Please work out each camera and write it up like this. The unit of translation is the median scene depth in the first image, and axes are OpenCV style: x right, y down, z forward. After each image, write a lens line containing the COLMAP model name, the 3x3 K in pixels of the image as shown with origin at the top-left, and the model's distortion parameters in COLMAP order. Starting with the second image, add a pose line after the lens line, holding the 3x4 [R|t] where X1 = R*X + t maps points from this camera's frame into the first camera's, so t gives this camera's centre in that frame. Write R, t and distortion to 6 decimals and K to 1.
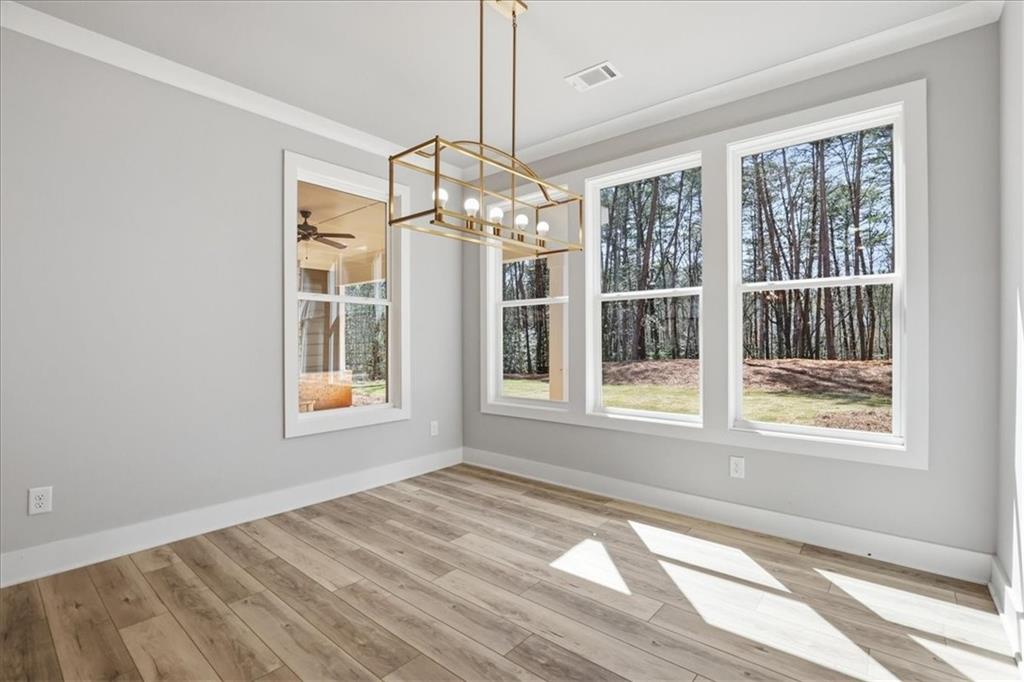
lens RADIAL K [[470.6, 0, 510.8], [0, 470.6, 347.1], [0, 0, 1]] dist [-0.029388, 0.002076]
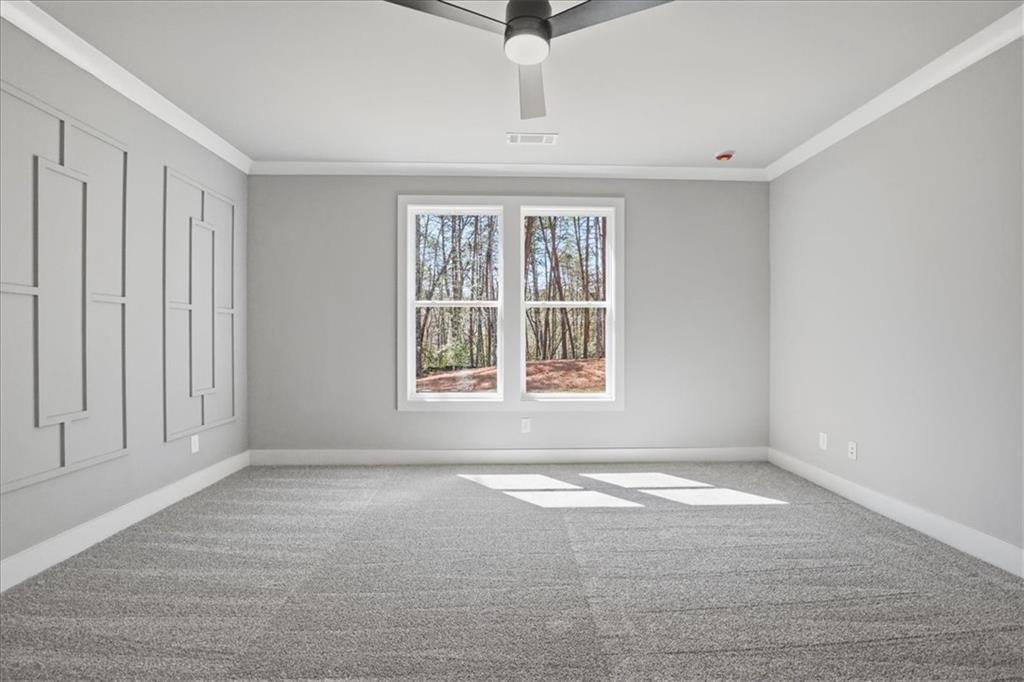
lens RADIAL K [[470.6, 0, 510.6], [0, 470.6, 341.4], [0, 0, 1]] dist [-0.029388, 0.002076]
pose [[0.748362, 0.012210, 0.663178, -0.518393], [0.005408, 0.999685, -0.024509, 0.027895], [-0.663269, 0.021929, 0.748060, -0.078636]]
